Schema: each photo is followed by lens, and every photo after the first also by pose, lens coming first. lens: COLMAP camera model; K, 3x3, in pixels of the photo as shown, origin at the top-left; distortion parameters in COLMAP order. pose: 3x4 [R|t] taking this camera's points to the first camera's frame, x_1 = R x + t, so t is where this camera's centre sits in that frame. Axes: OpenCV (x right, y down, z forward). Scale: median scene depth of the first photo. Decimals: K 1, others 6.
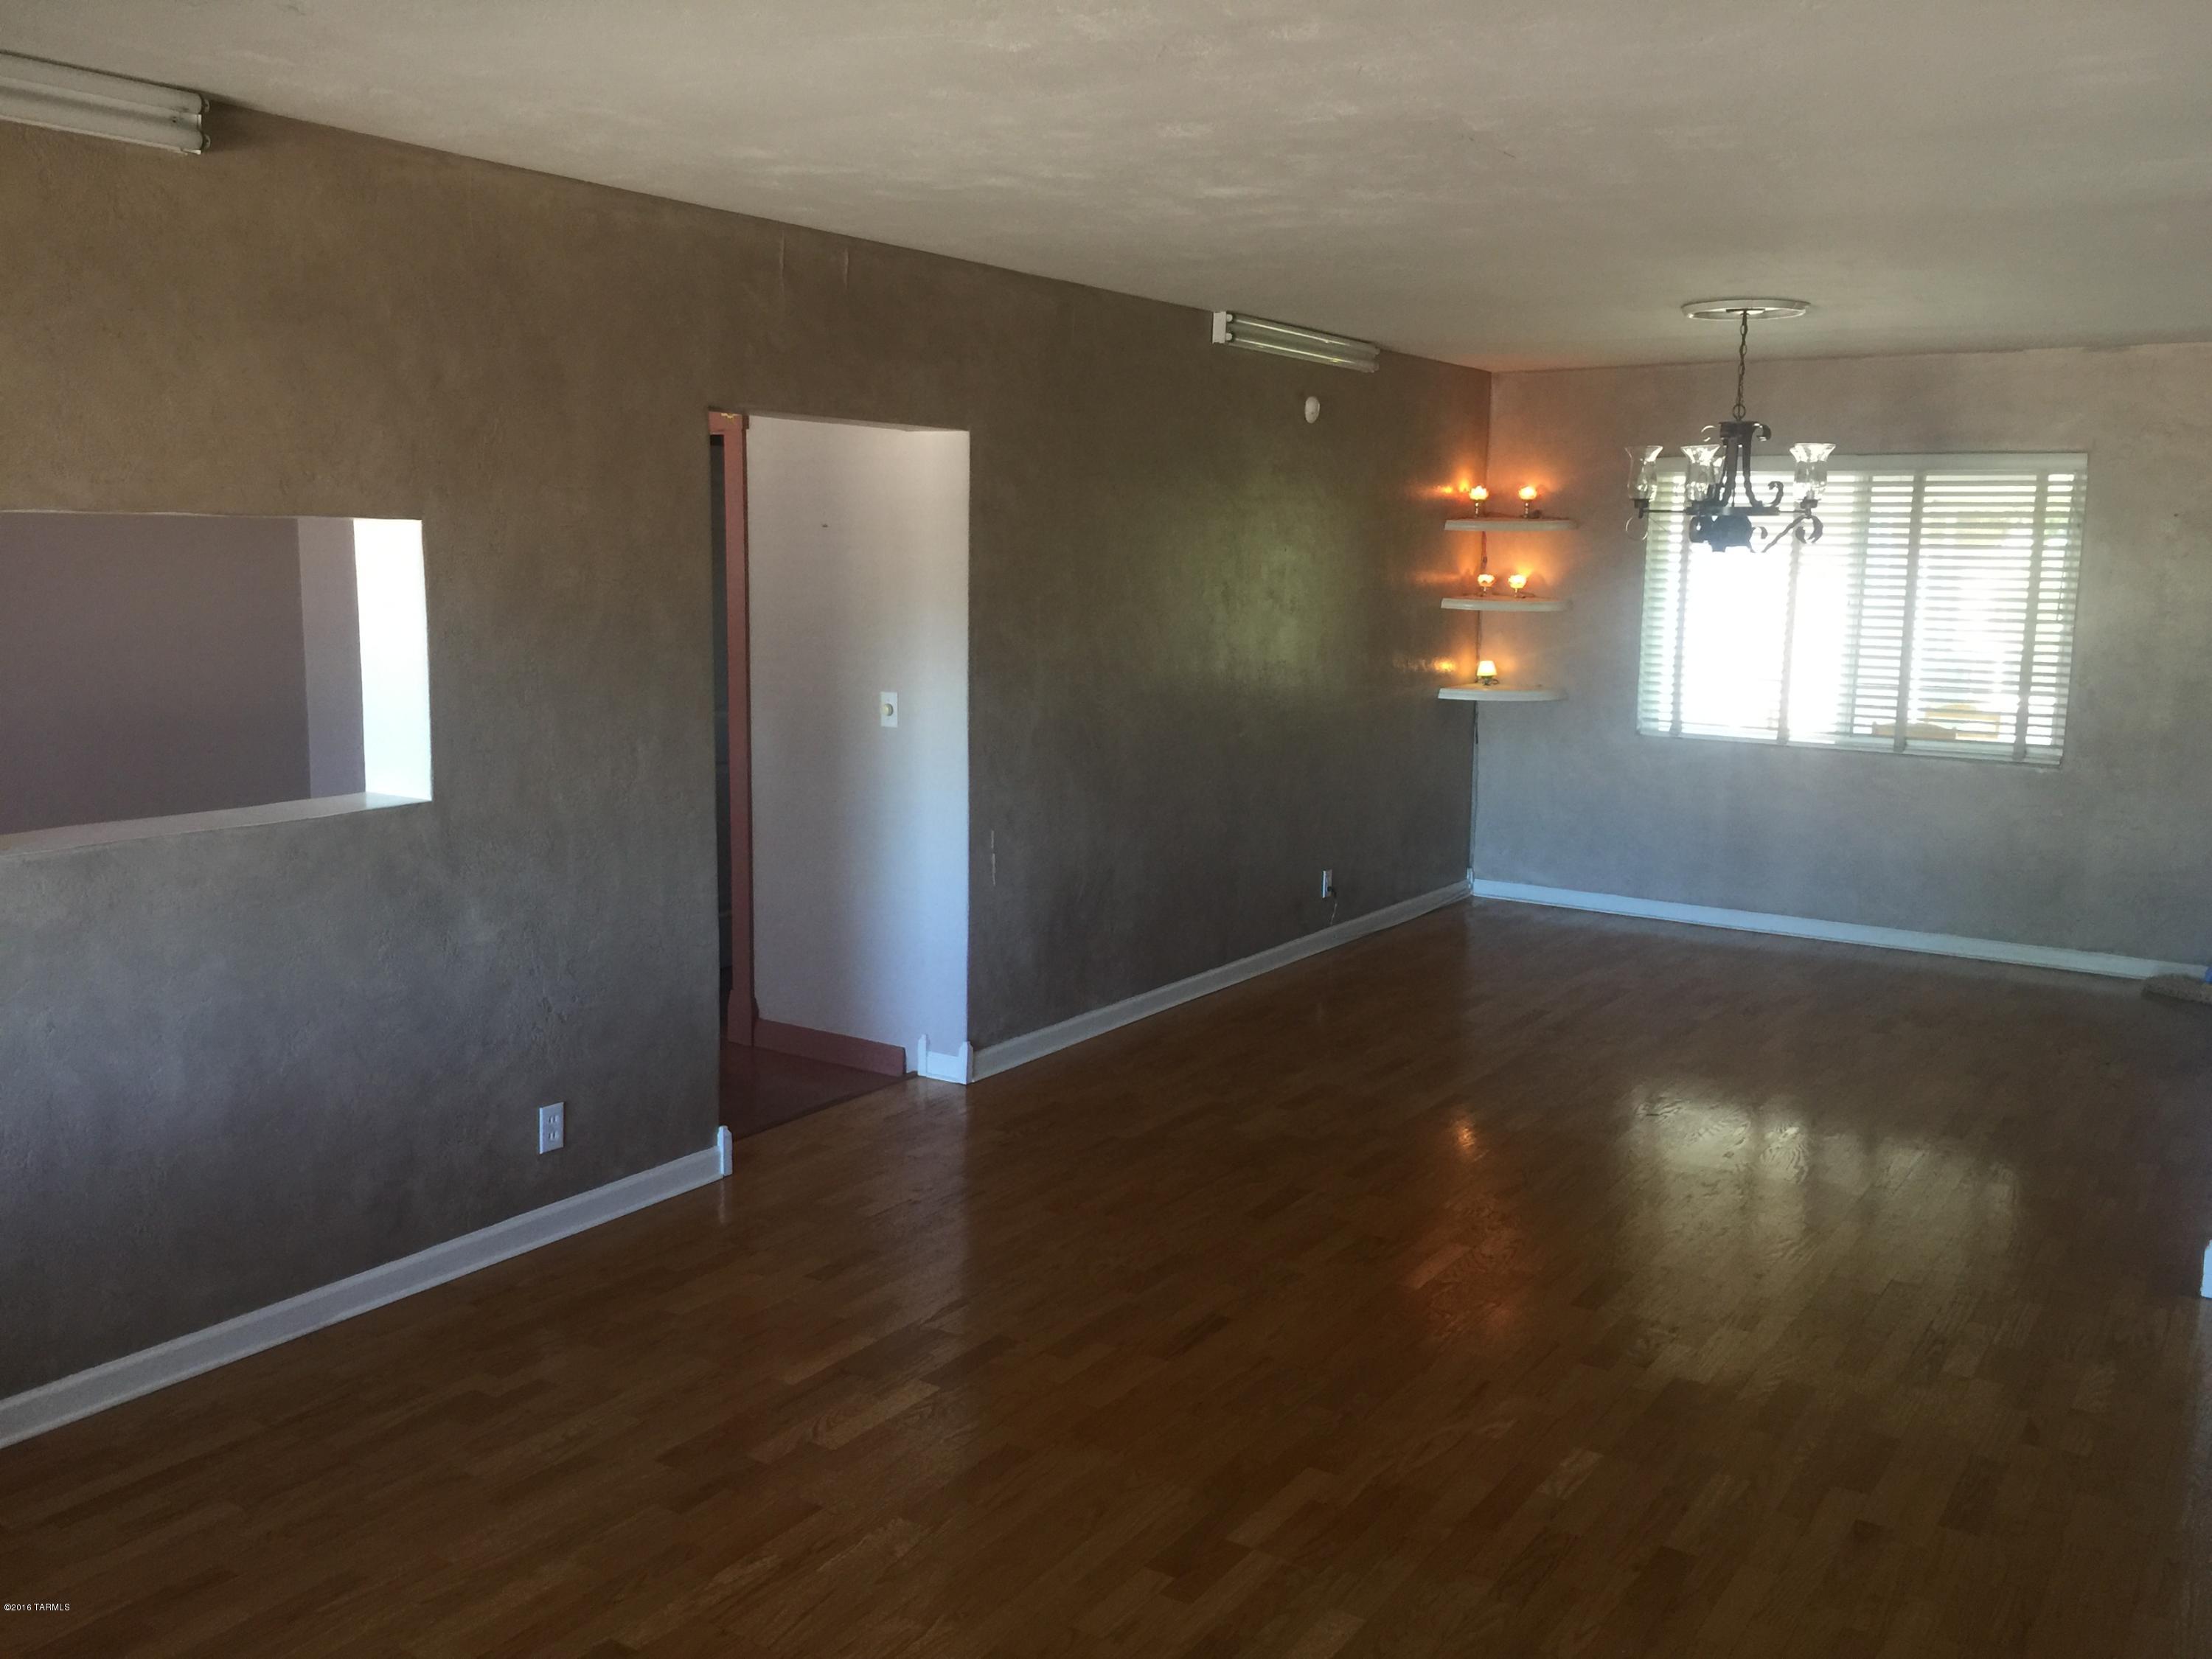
lens RADIAL K [[1893.9, 0, 1106.0], [0, 1893.9, 829.5], [0, 0, 1]] dist [0.074847, -0.096409]
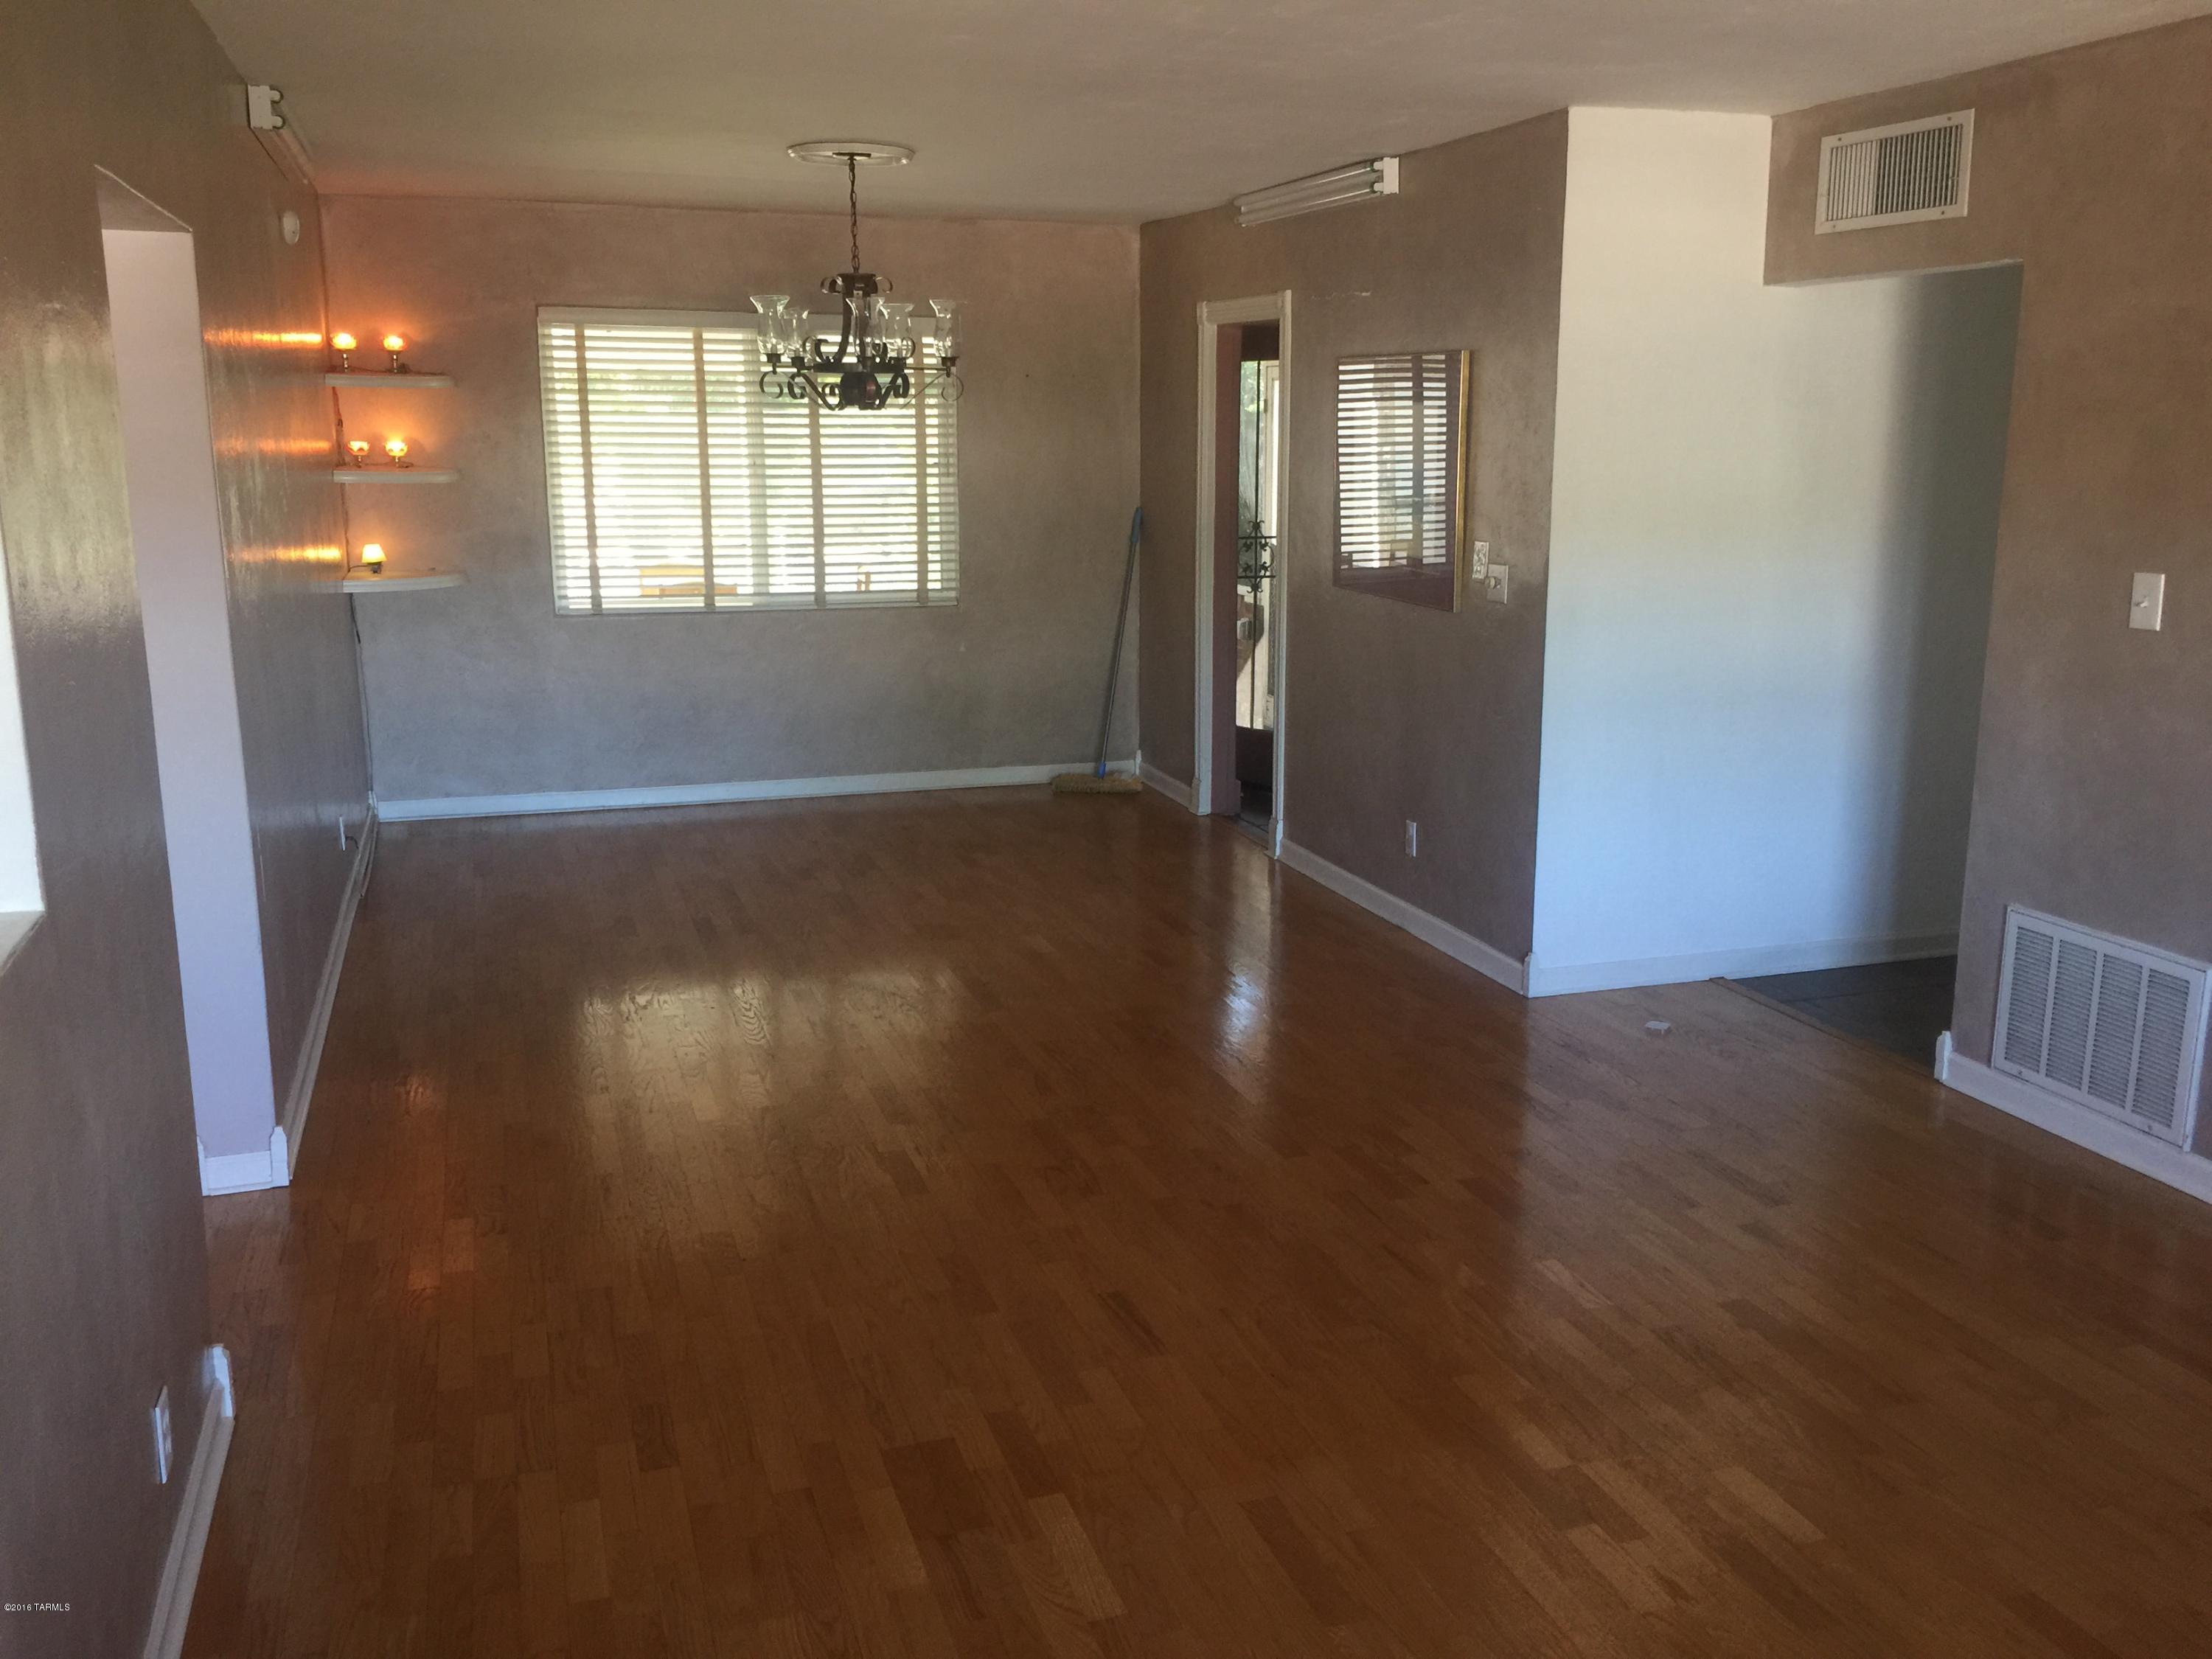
lens RADIAL K [[1893.9, 0, 1106.0], [0, 1893.9, 829.5], [0, 0, 1]] dist [0.074847, -0.096409]
pose [[0.615955, -0.180987, 0.766709, -0.282941], [0.127568, 0.983322, 0.129635, -0.033586], [-0.777384, 0.017958, 0.628770, 0.220770]]
